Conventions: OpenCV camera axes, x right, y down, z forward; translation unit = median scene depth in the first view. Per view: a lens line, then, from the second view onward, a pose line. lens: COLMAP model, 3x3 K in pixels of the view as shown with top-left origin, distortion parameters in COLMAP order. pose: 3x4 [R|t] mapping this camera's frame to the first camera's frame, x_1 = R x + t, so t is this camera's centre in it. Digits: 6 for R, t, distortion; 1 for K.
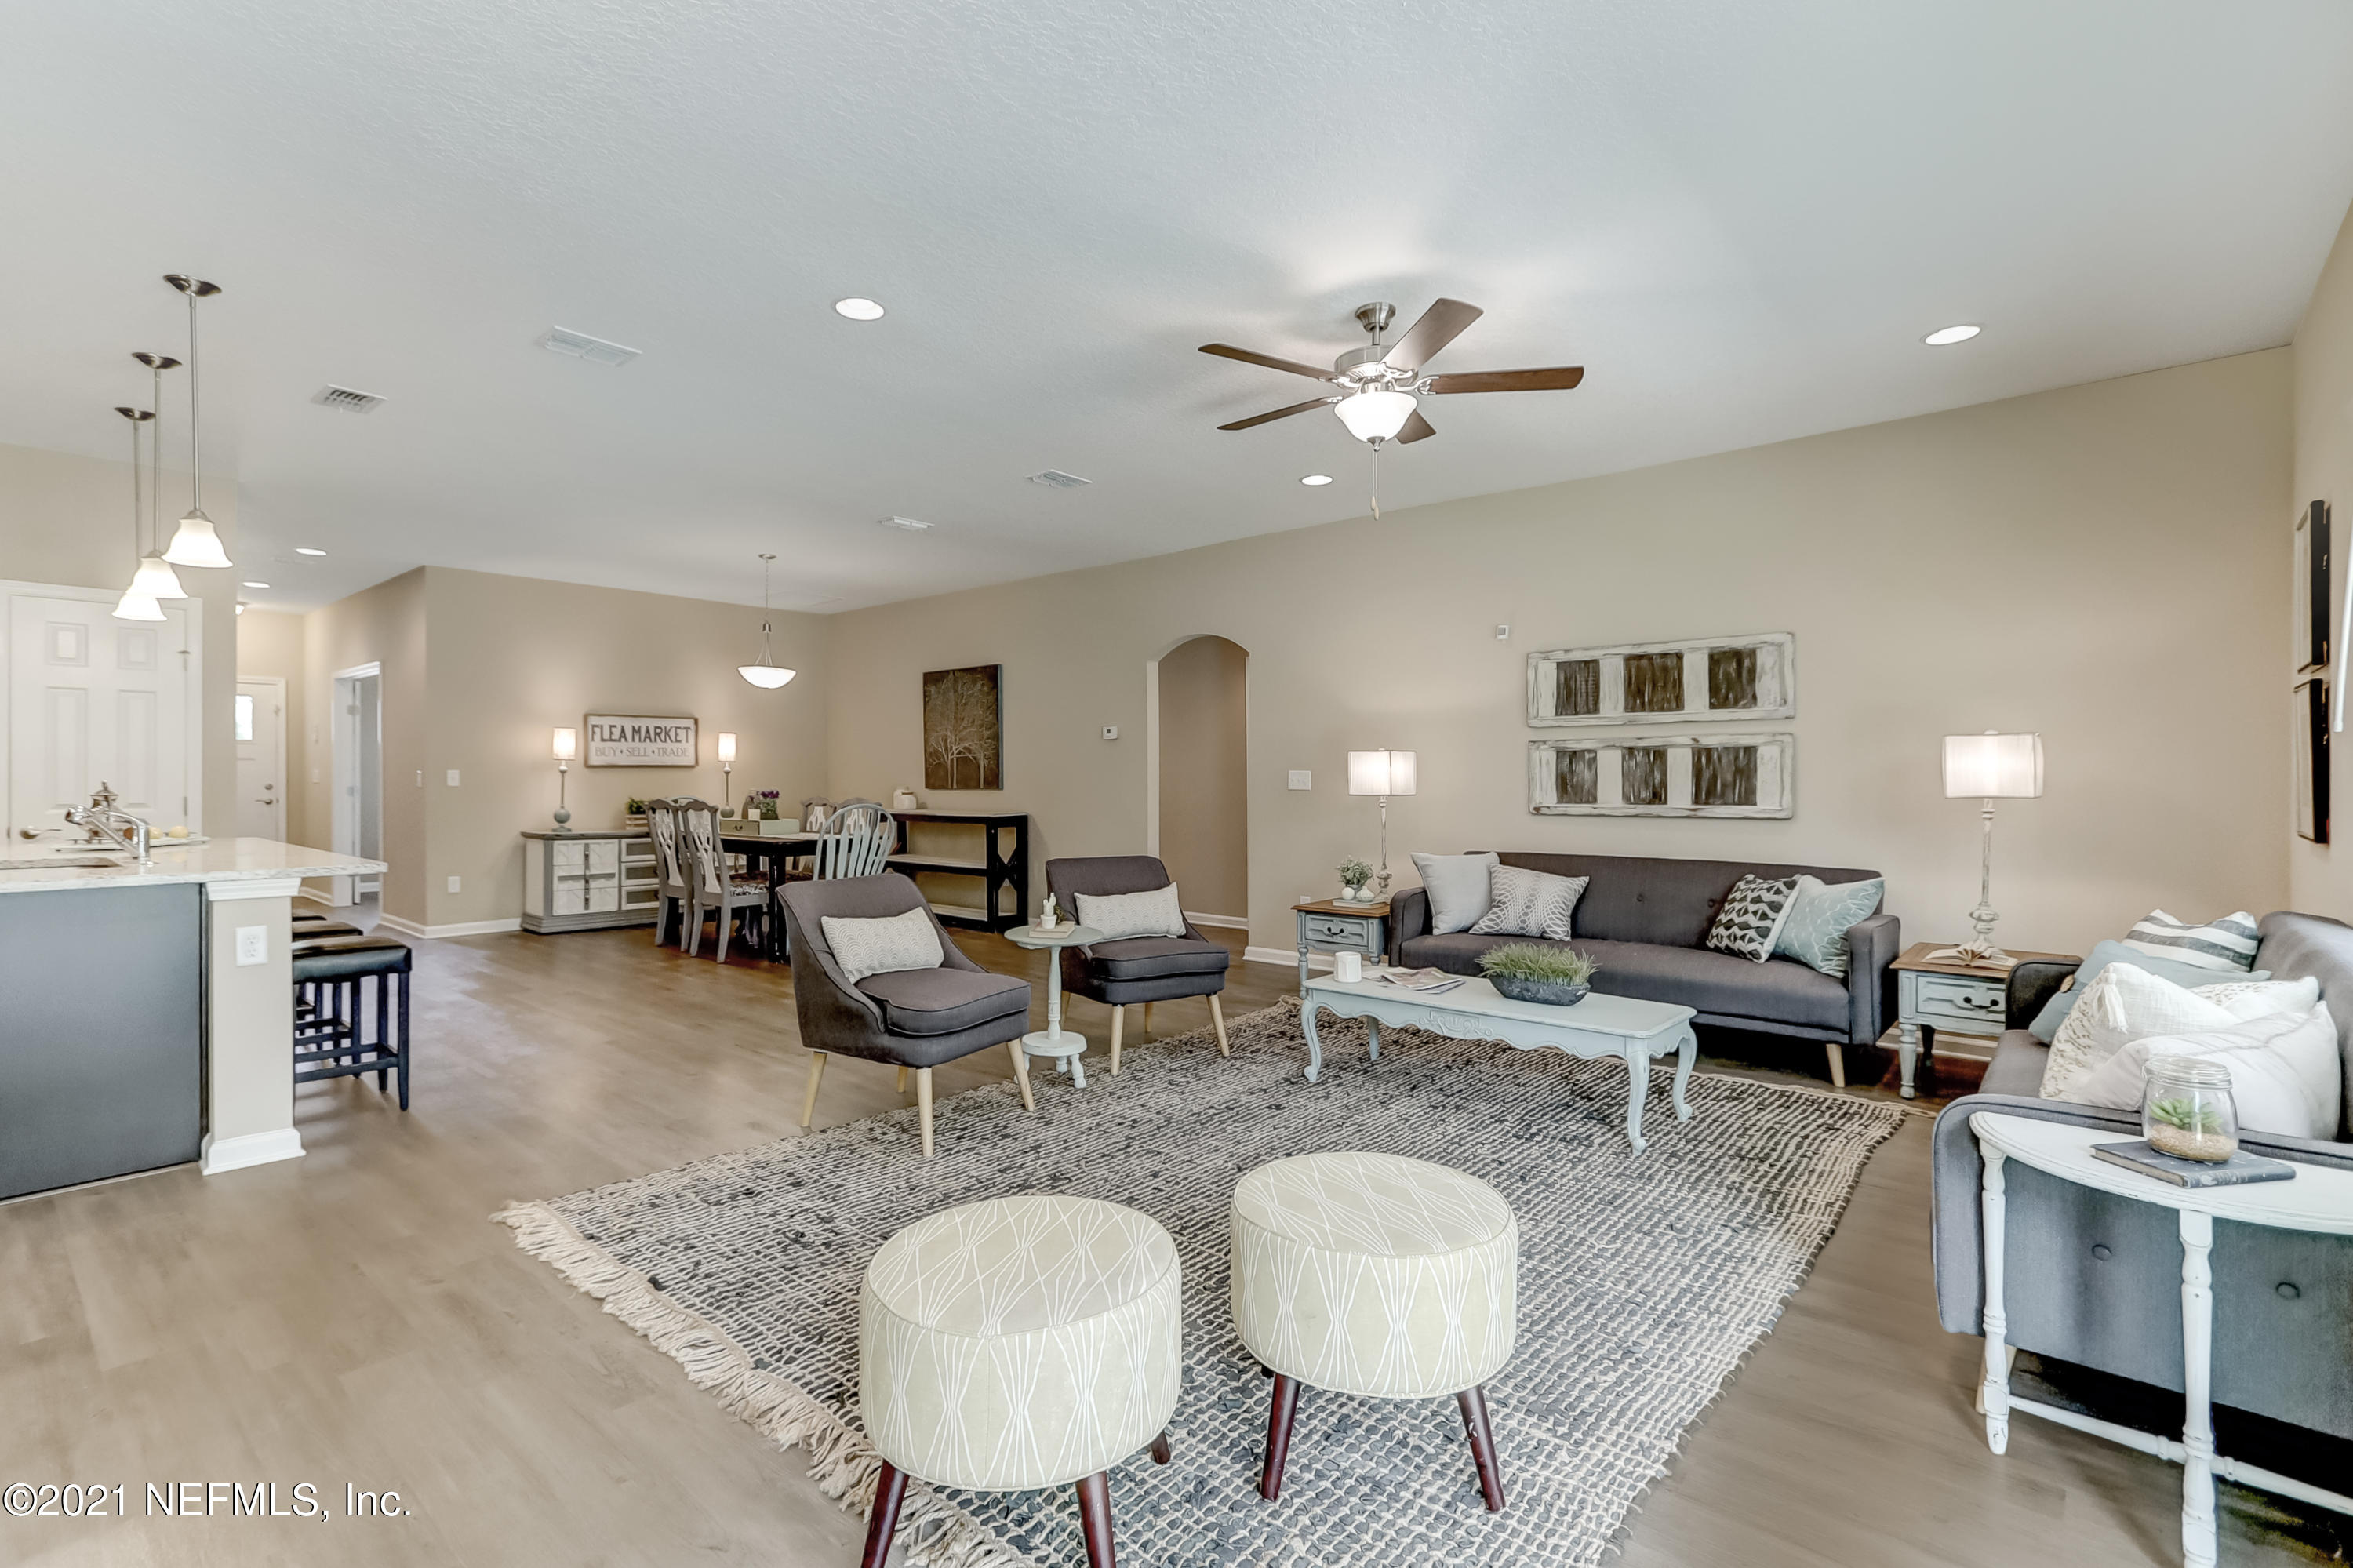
lens RADIAL K [[1074.9, 0, 1147.9], [0, 1074.9, 788.0], [0, 0, 1]] dist [-0.001260, 0.000097]
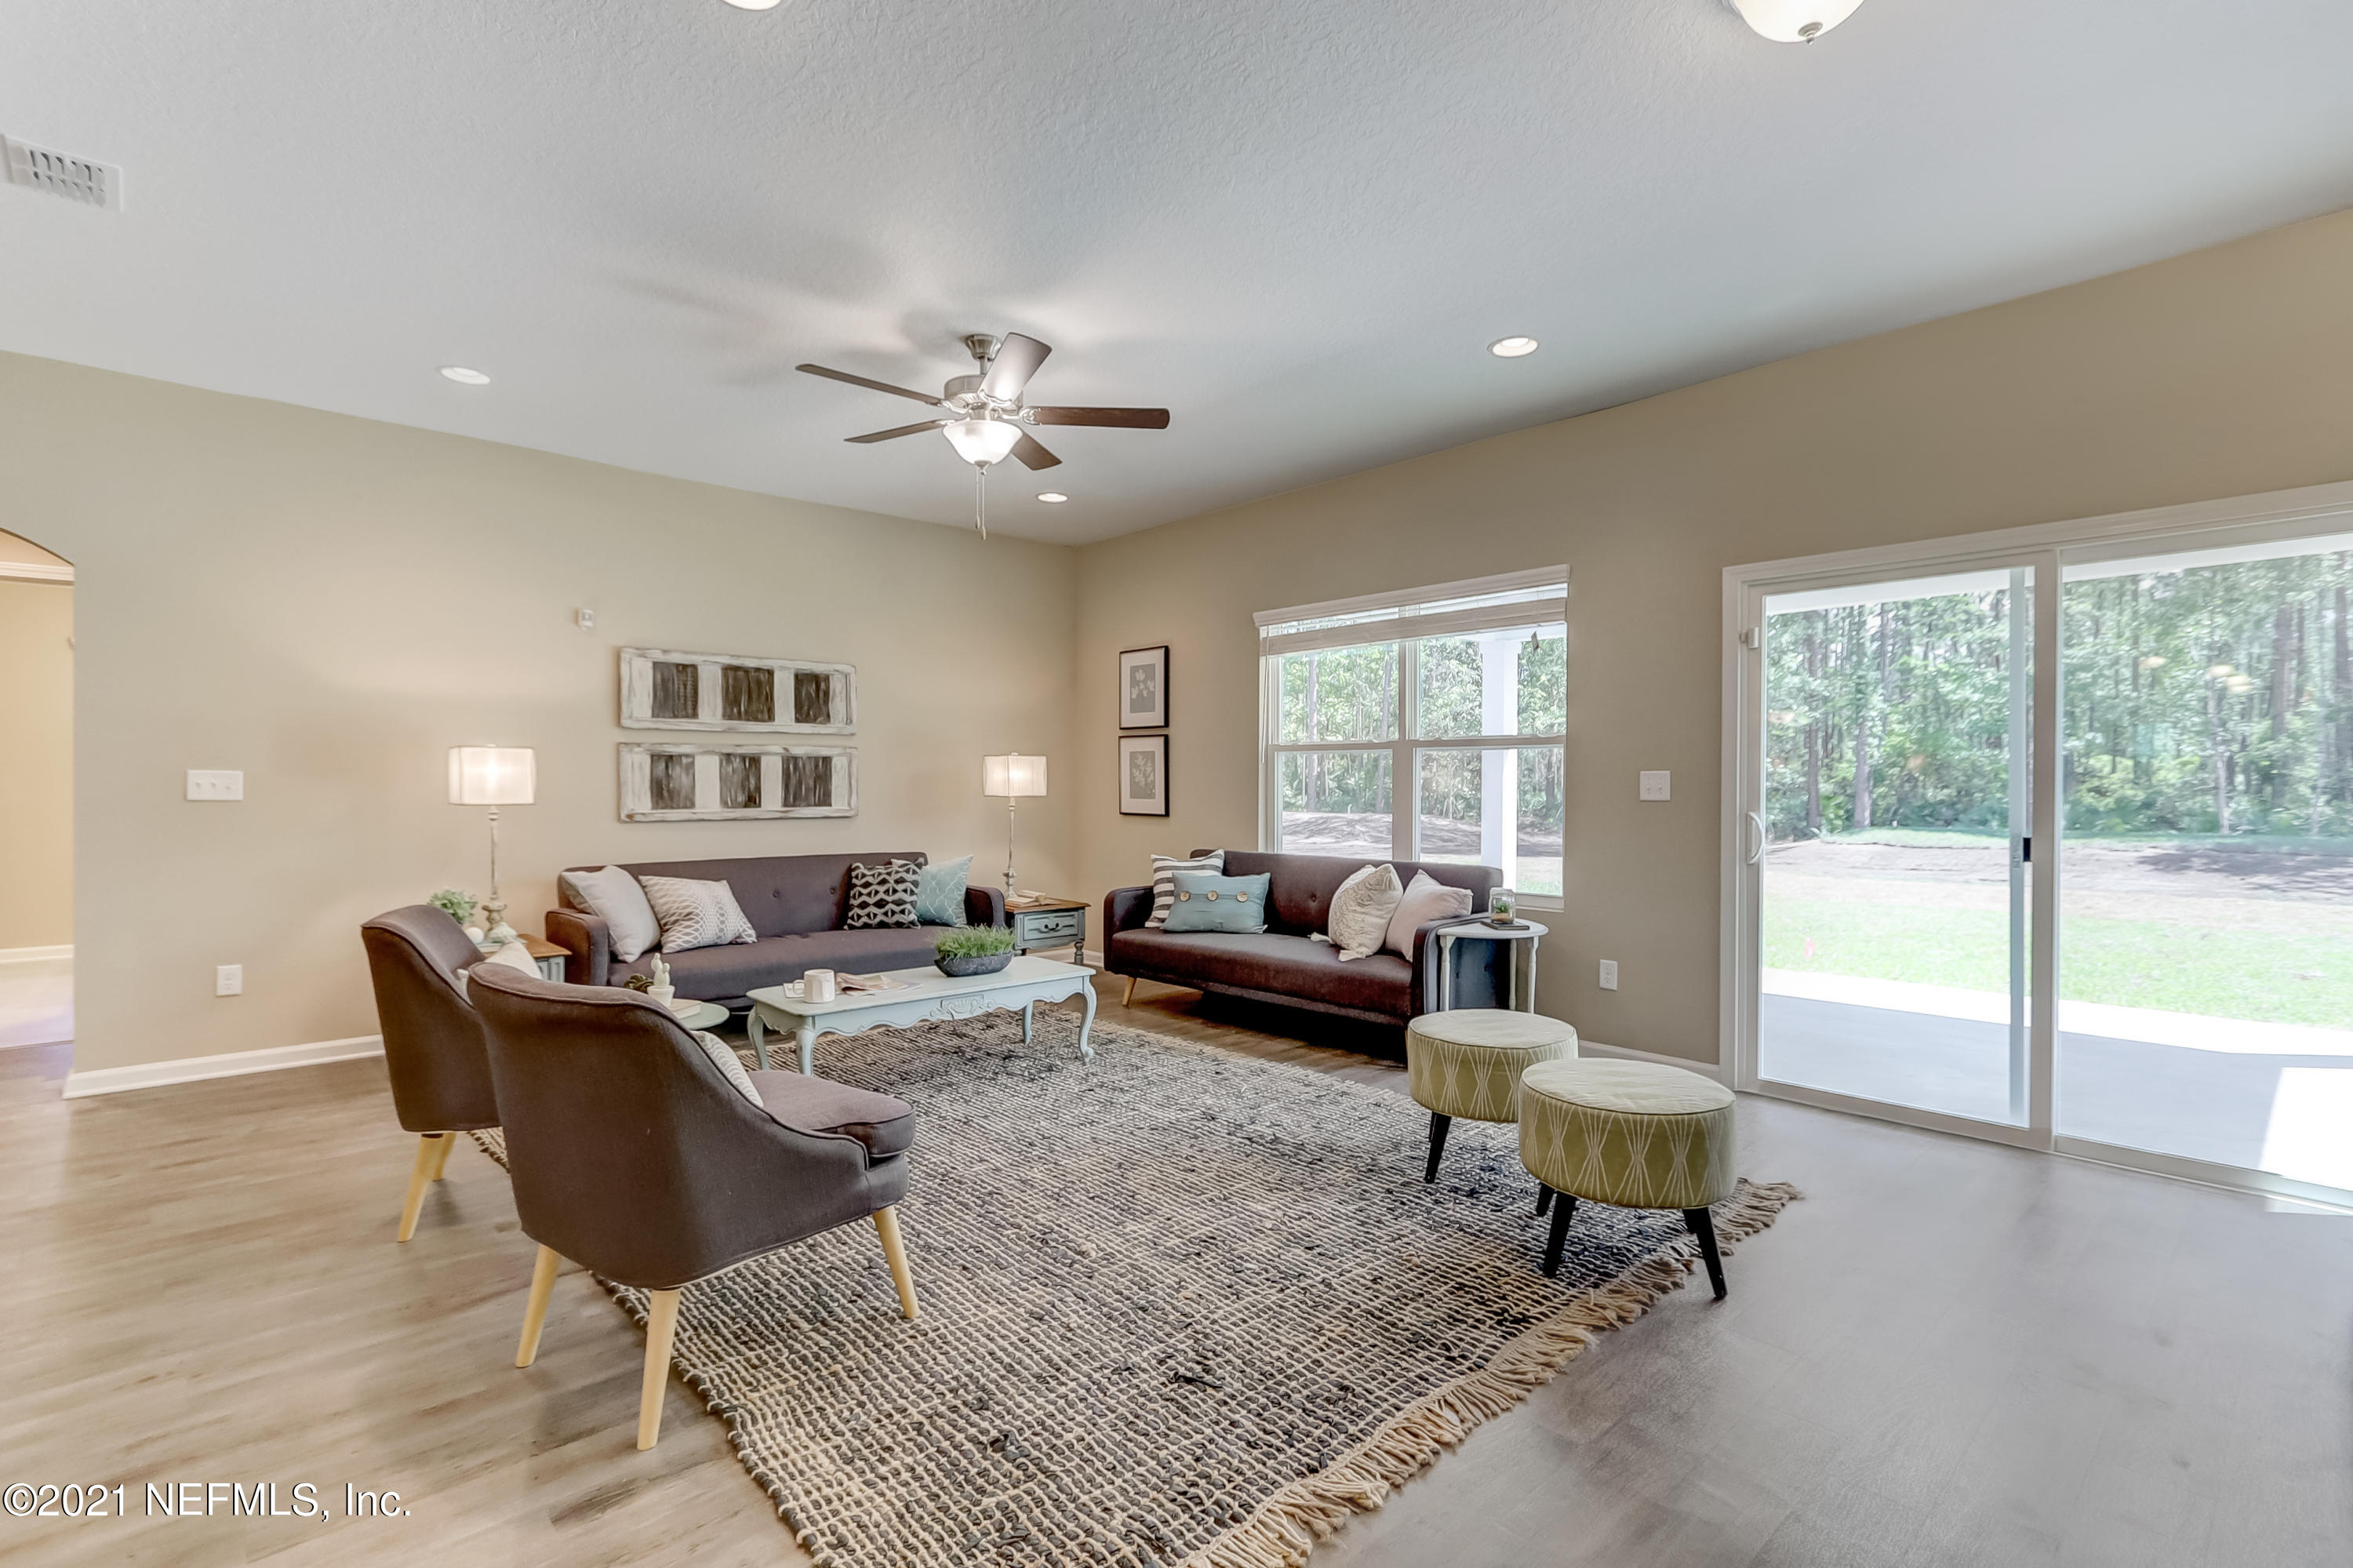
lens RADIAL K [[1074.9, 0, 1147.9], [0, 1074.9, 788.0], [0, 0, 1]] dist [-0.001260, 0.000097]
pose [[0.108050, 0.003529, 0.994139, -0.550159], [0.012320, 0.999912, -0.004888, 0.005655], [-0.994069, 0.012776, 0.107997, 0.492148]]
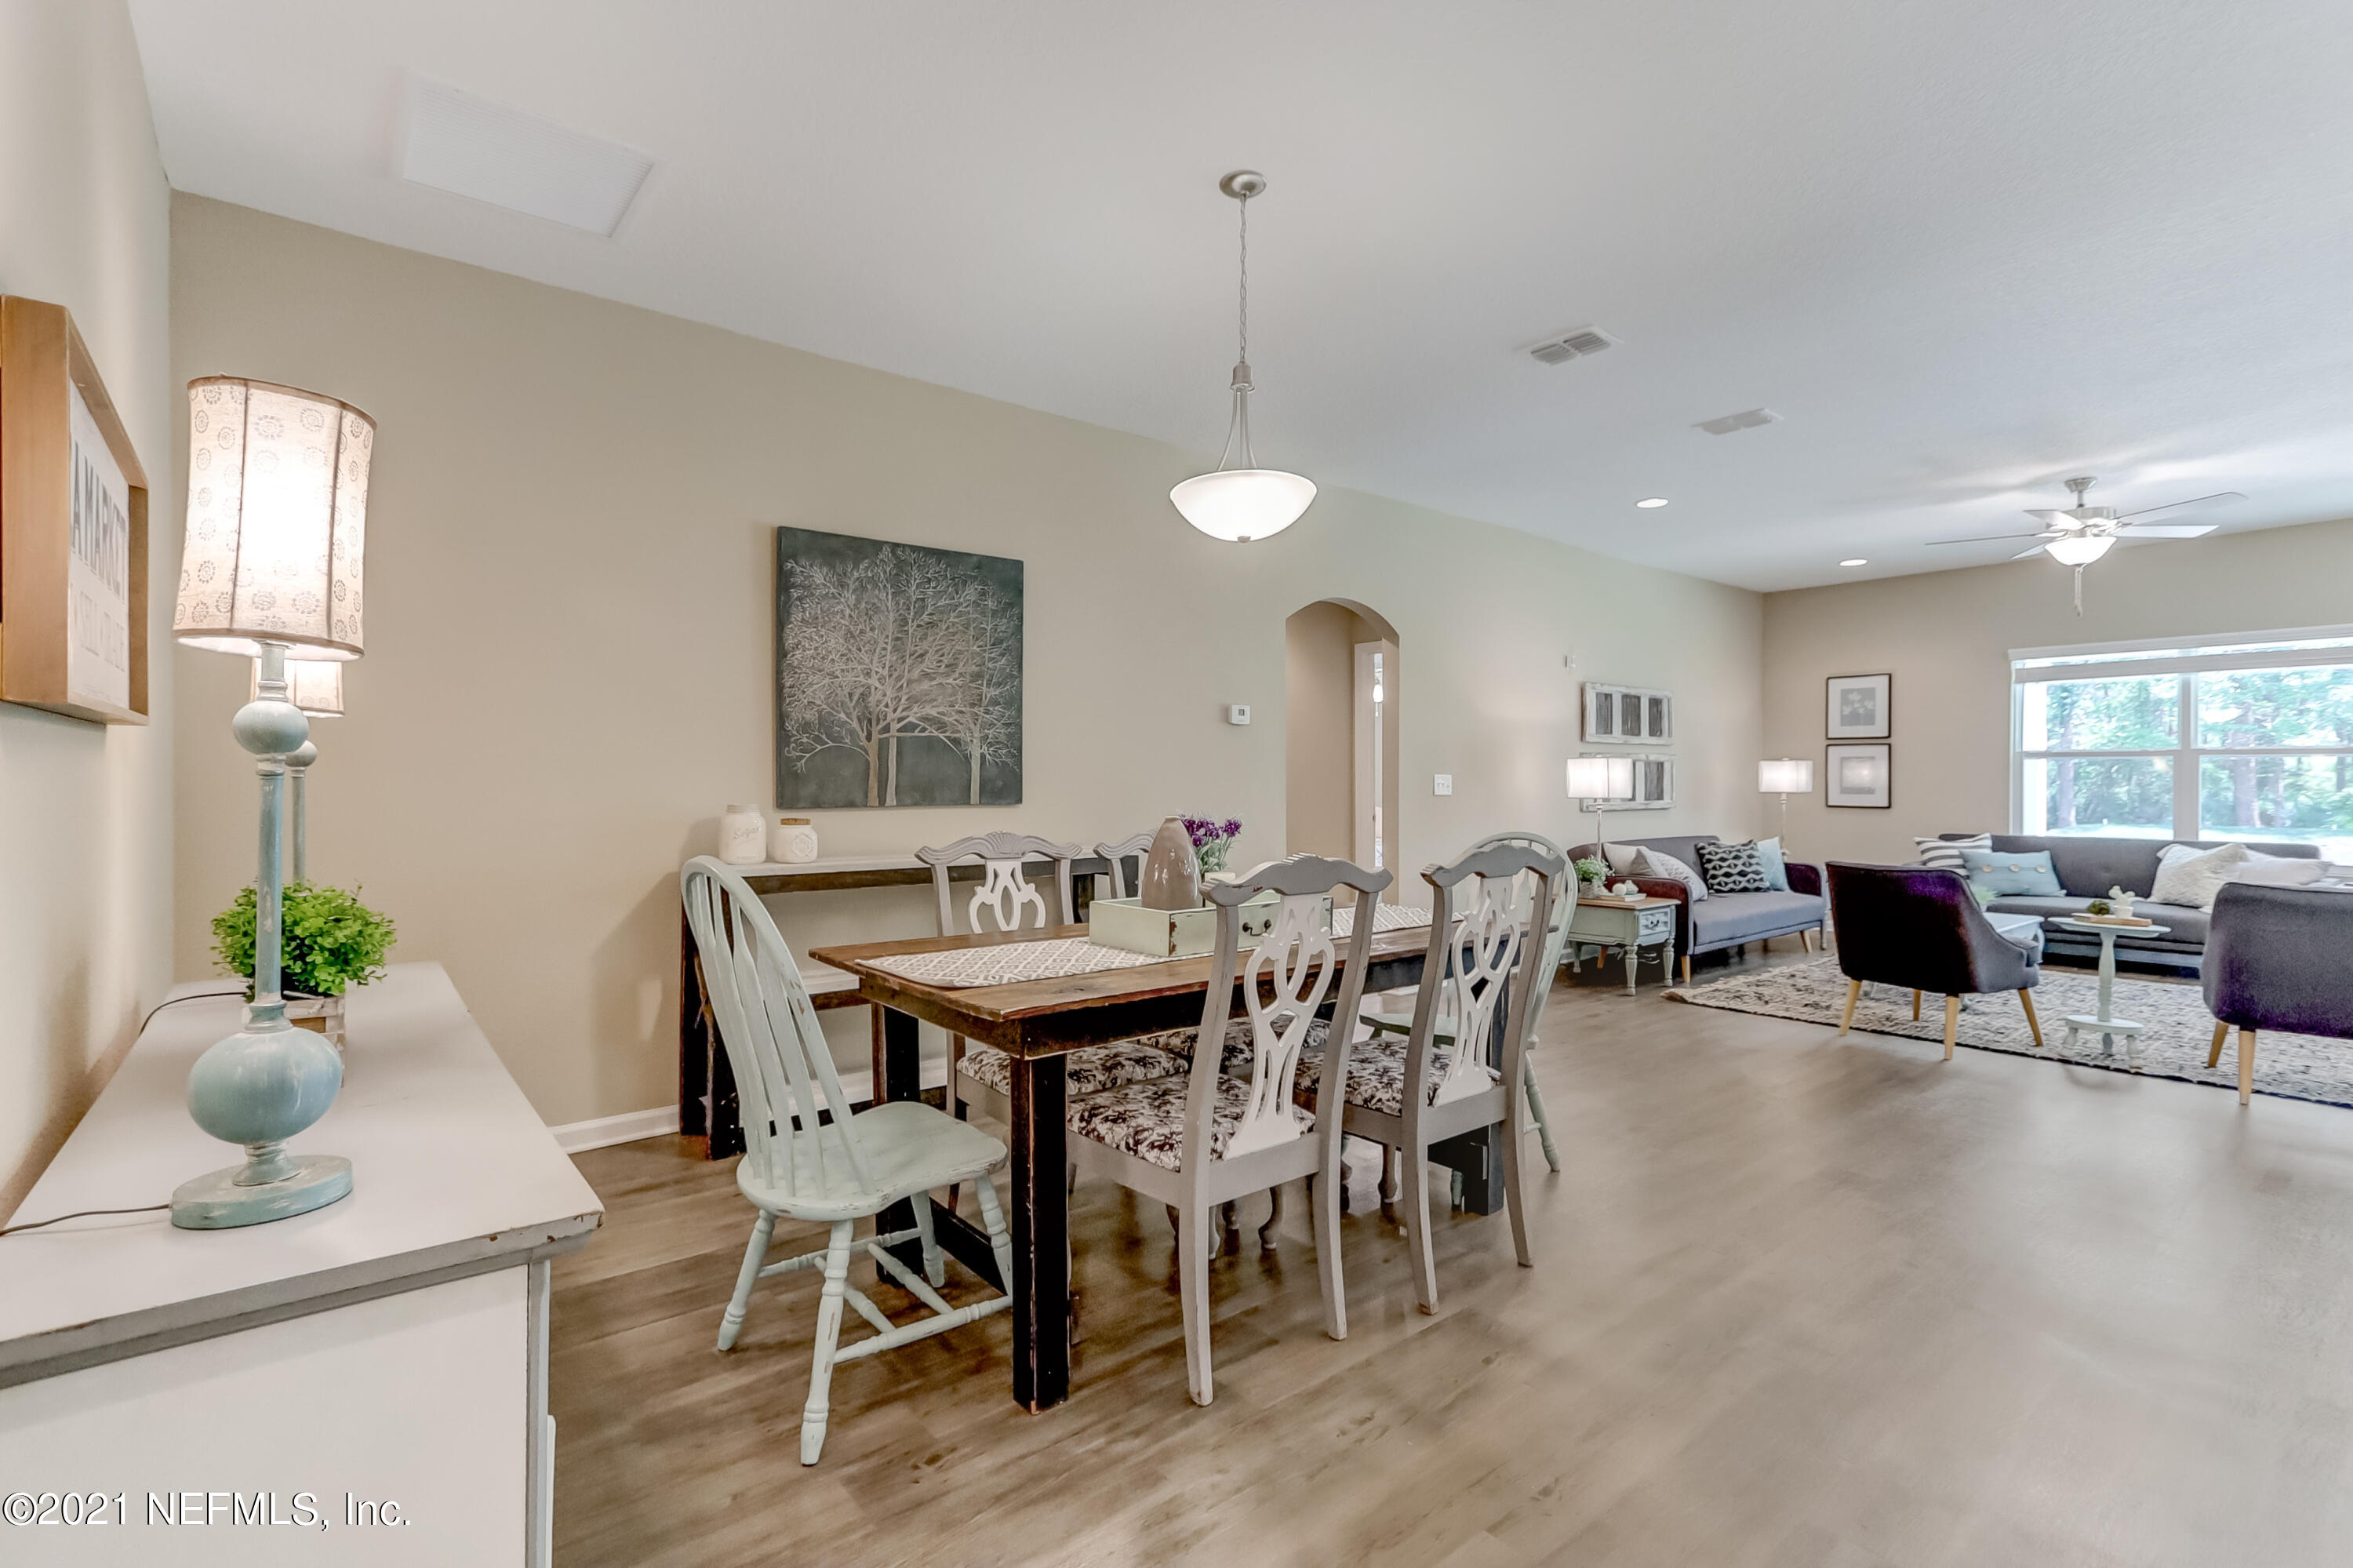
lens RADIAL K [[1074.9, 0, 1147.9], [0, 1074.9, 788.0], [0, 0, 1]] dist [-0.001260, 0.000097]
pose [[0.171949, 0.000002, 0.985106, -1.039147], [0.012991, 0.999913, -0.002270, -0.007314], [-0.985020, 0.013188, 0.171934, 1.388747]]
